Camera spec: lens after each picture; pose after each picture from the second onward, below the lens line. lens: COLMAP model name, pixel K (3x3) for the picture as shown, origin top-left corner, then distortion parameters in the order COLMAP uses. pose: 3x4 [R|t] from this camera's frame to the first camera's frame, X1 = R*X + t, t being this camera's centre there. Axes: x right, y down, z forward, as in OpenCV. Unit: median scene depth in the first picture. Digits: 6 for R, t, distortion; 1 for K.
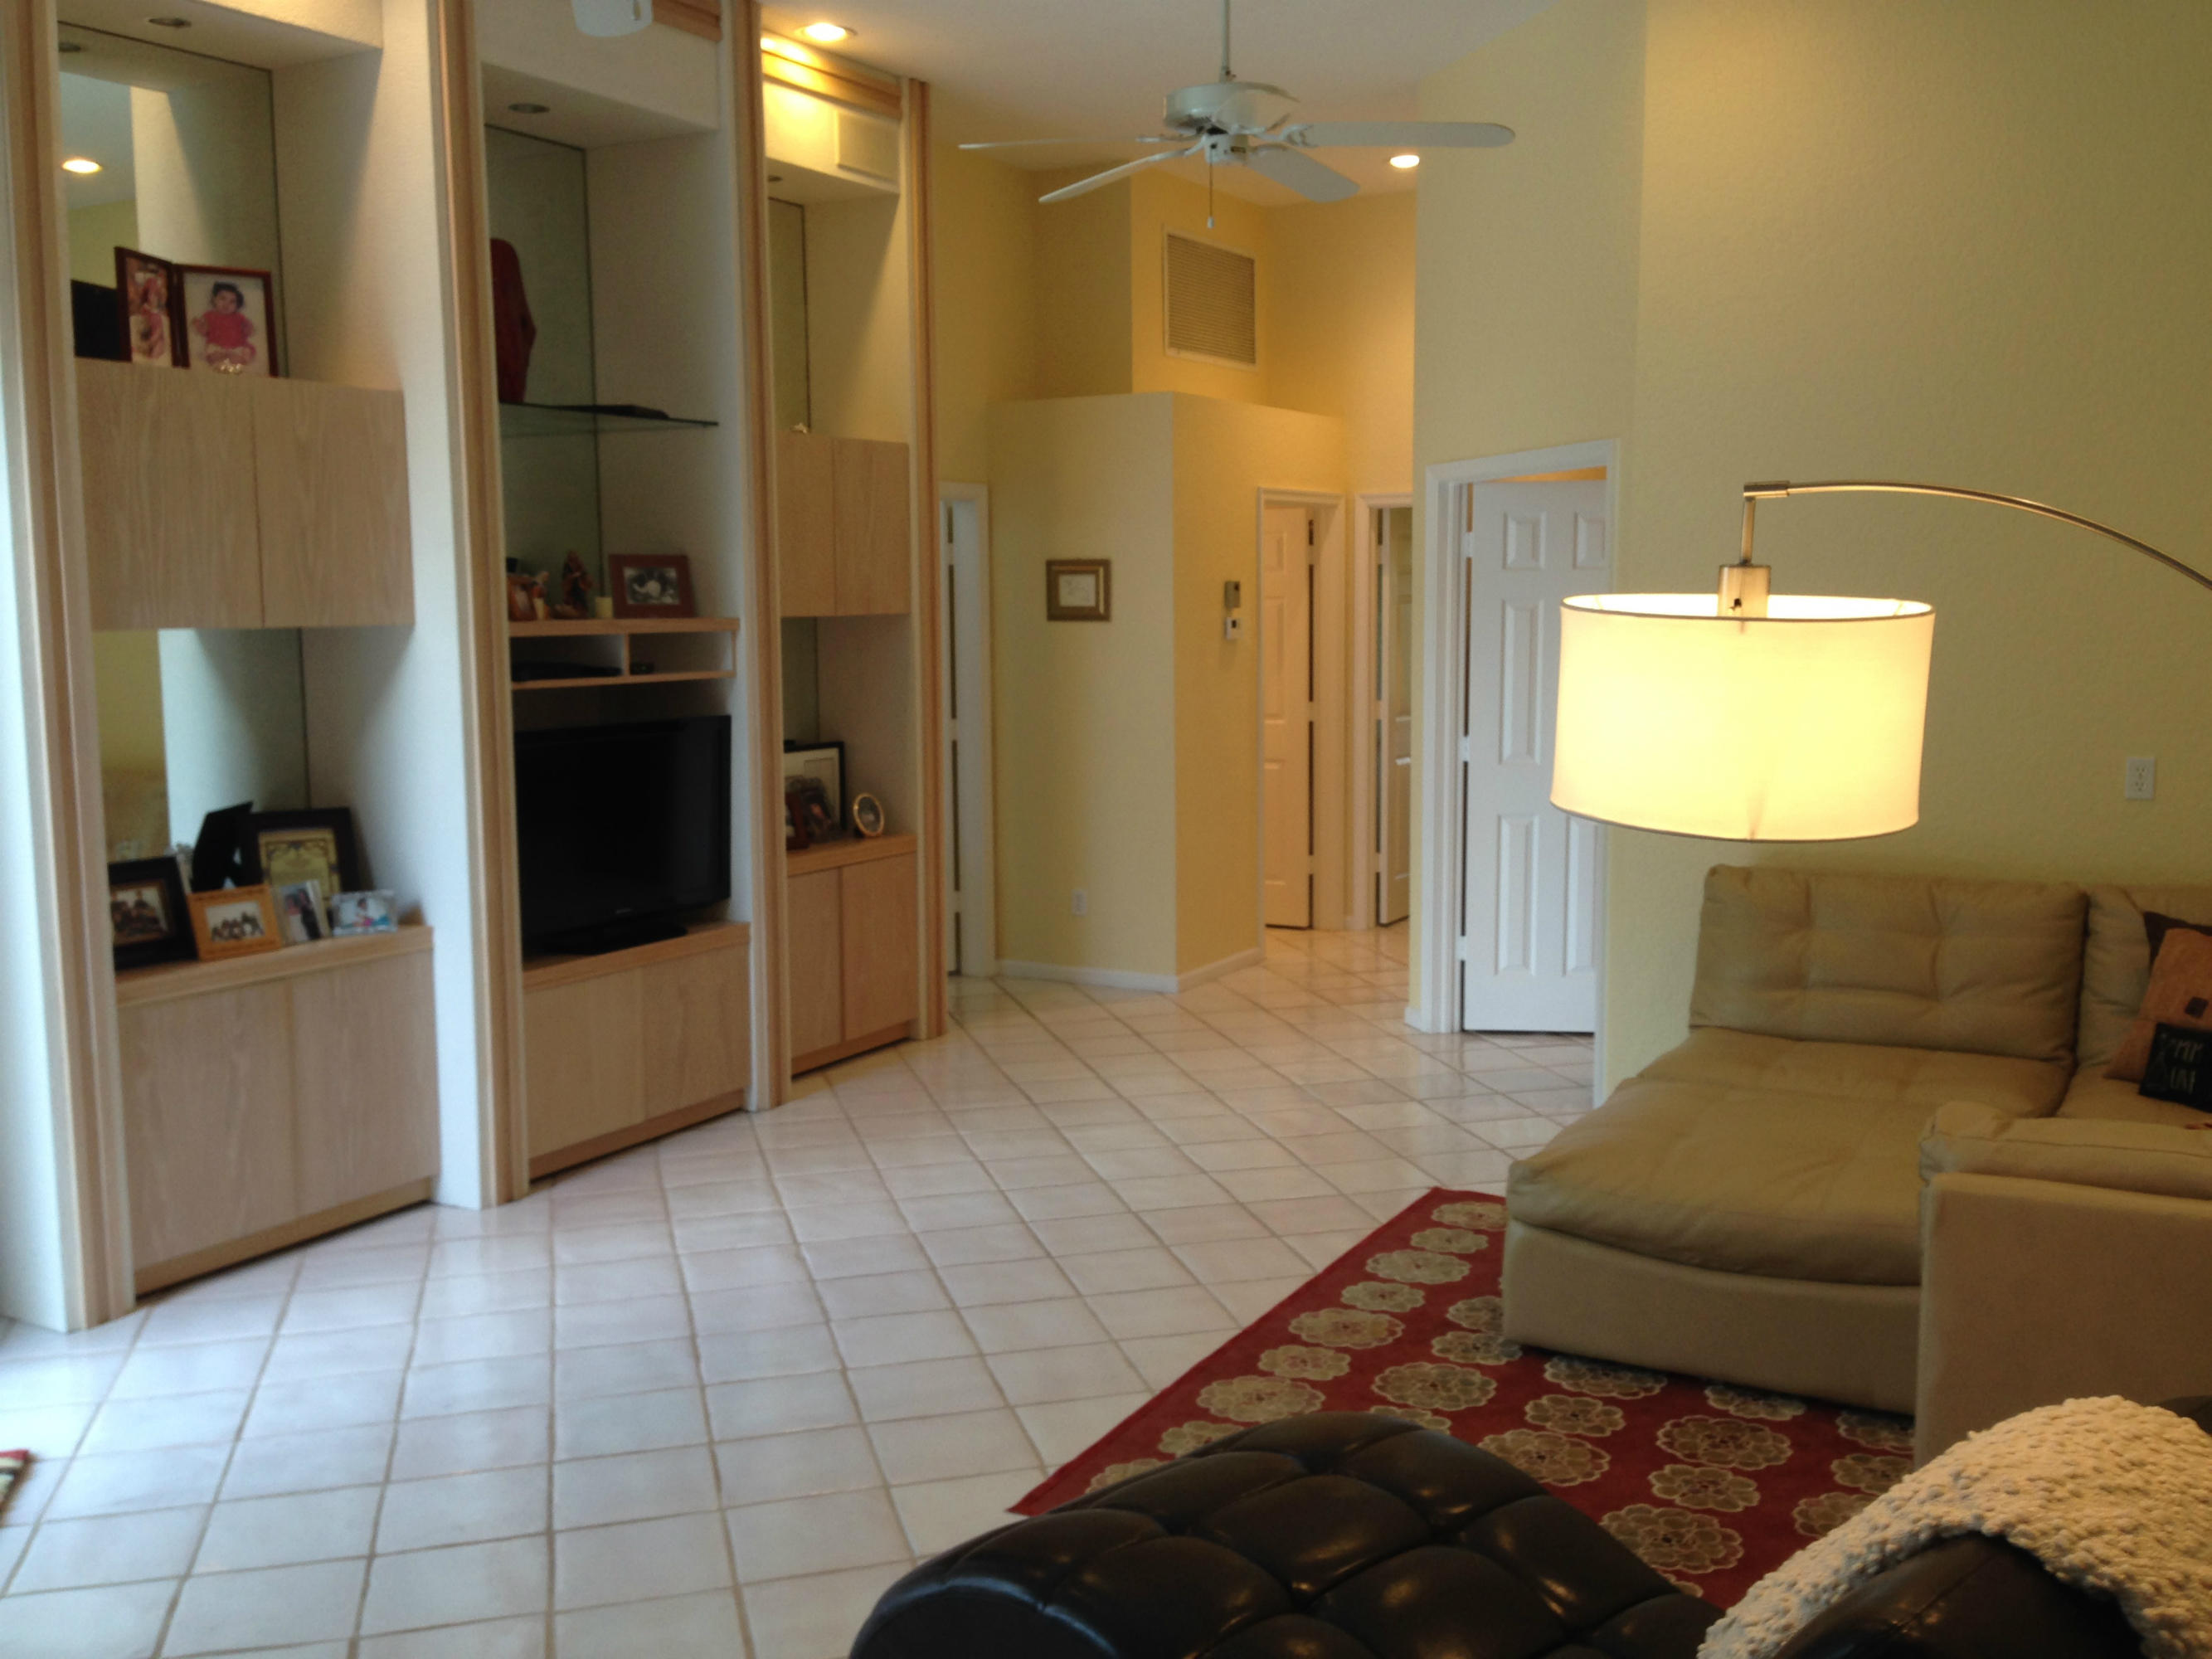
lens RADIAL K [[2038.5, 0, 1106.0], [0, 2038.5, 829.5], [0, 0, 1]] dist [0.075027, -0.101432]
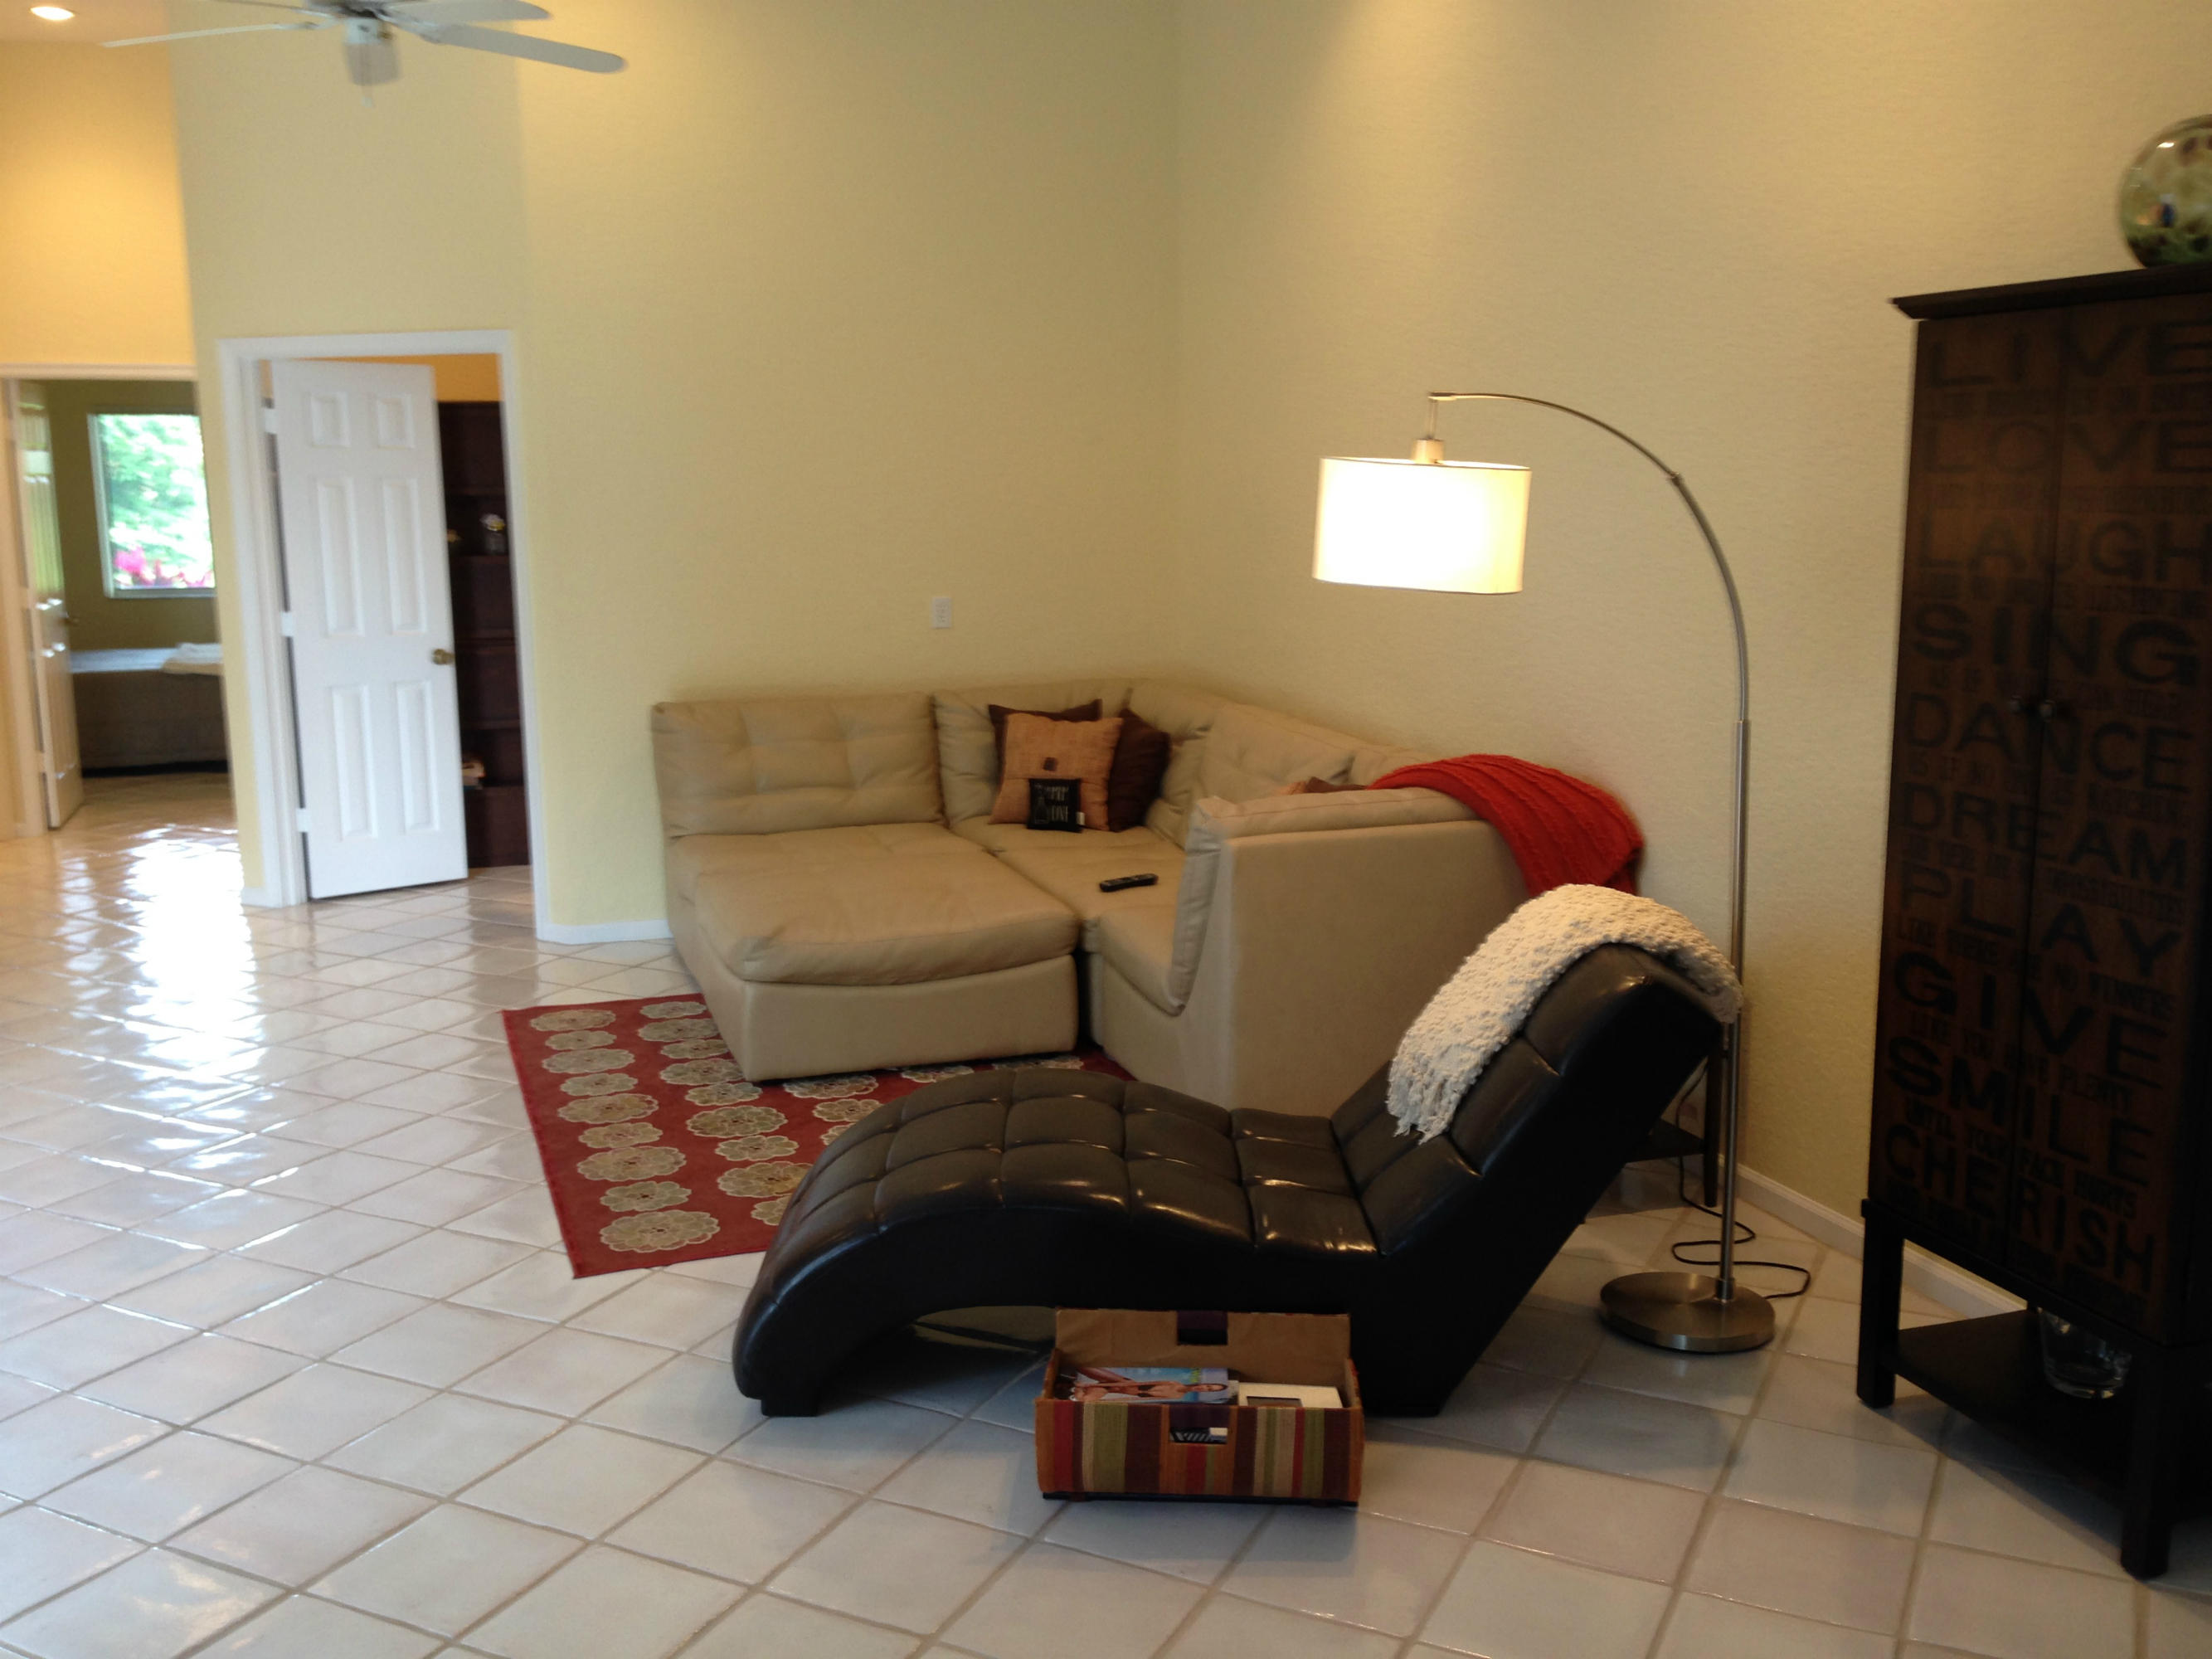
lens RADIAL K [[2027.5, 0, 1106.0], [0, 2027.5, 829.5], [0, 0, 1]] dist [0.046691, -0.004148]
pose [[0.667676, -0.122382, 0.734324, -0.472922], [0.084306, 0.992480, 0.088751, 0.008896], [-0.739663, 0.002651, 0.672972, 0.021923]]
